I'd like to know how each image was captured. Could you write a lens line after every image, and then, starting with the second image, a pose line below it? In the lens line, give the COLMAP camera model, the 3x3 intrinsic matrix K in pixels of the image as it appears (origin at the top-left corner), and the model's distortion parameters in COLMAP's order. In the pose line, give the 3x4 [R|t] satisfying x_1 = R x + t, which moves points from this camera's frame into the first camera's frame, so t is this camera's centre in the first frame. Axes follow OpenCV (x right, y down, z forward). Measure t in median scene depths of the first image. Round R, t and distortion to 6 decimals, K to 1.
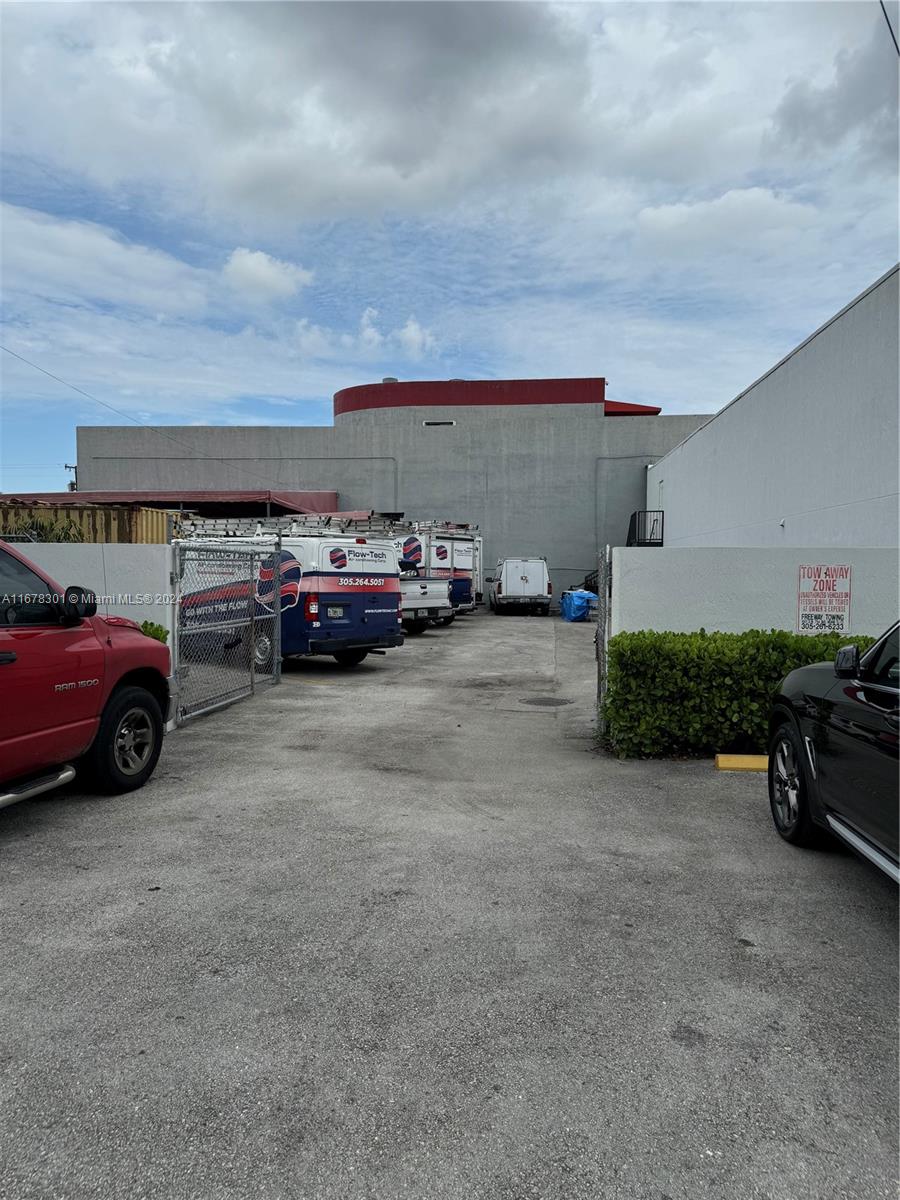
lens RADIAL K [[848.0, 0, 450.0], [0, 848.0, 600.0], [0, 0, 1]] dist [0.133200, -0.219872]
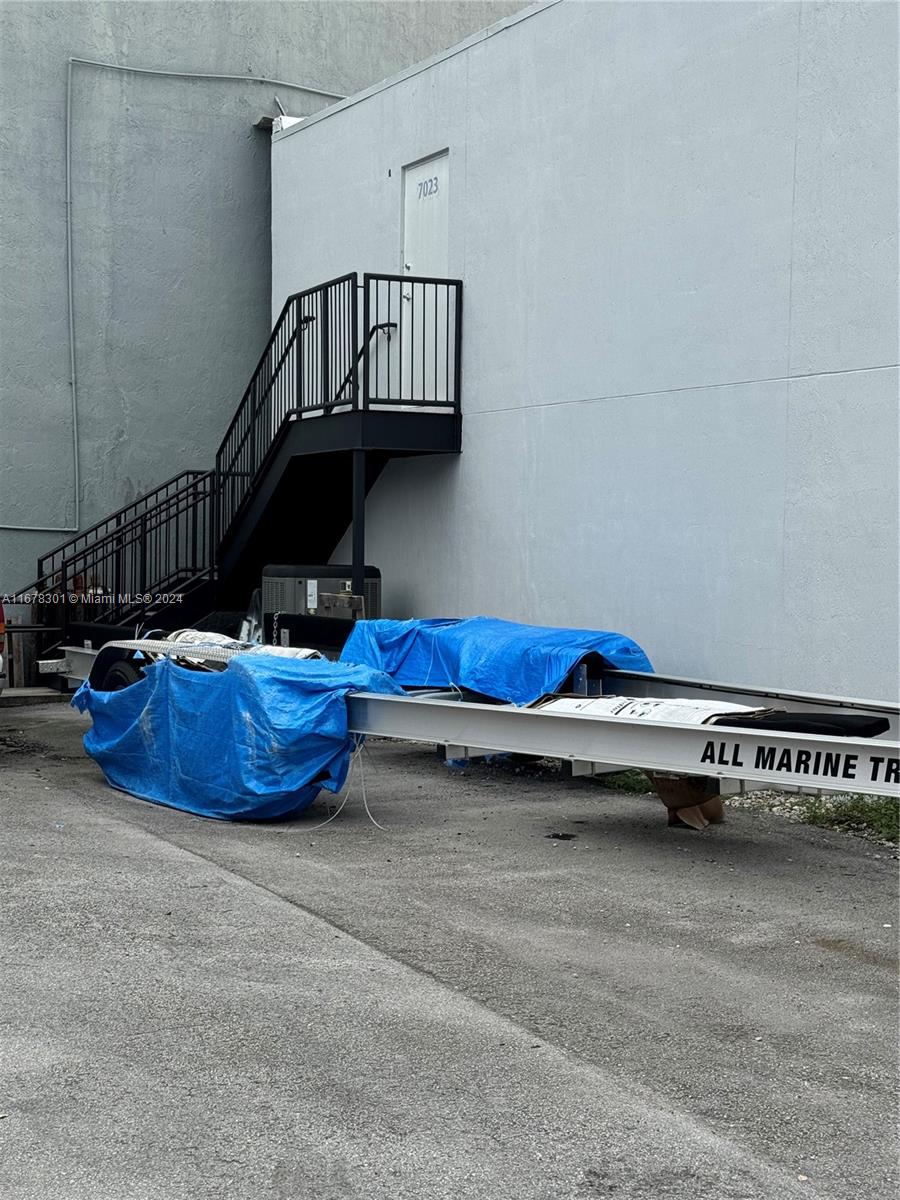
lens RADIAL K [[1918.7, 0, 469.6], [0, 1918.7, 596.5], [0, 0, 1]] dist [0.144847, -0.049499]
pose [[0.851611, -0.009363, 0.524090, -0.020574], [0.008748, 0.999955, 0.003650, -0.017519], [-0.524101, 0.001476, 0.851655, 0.477708]]
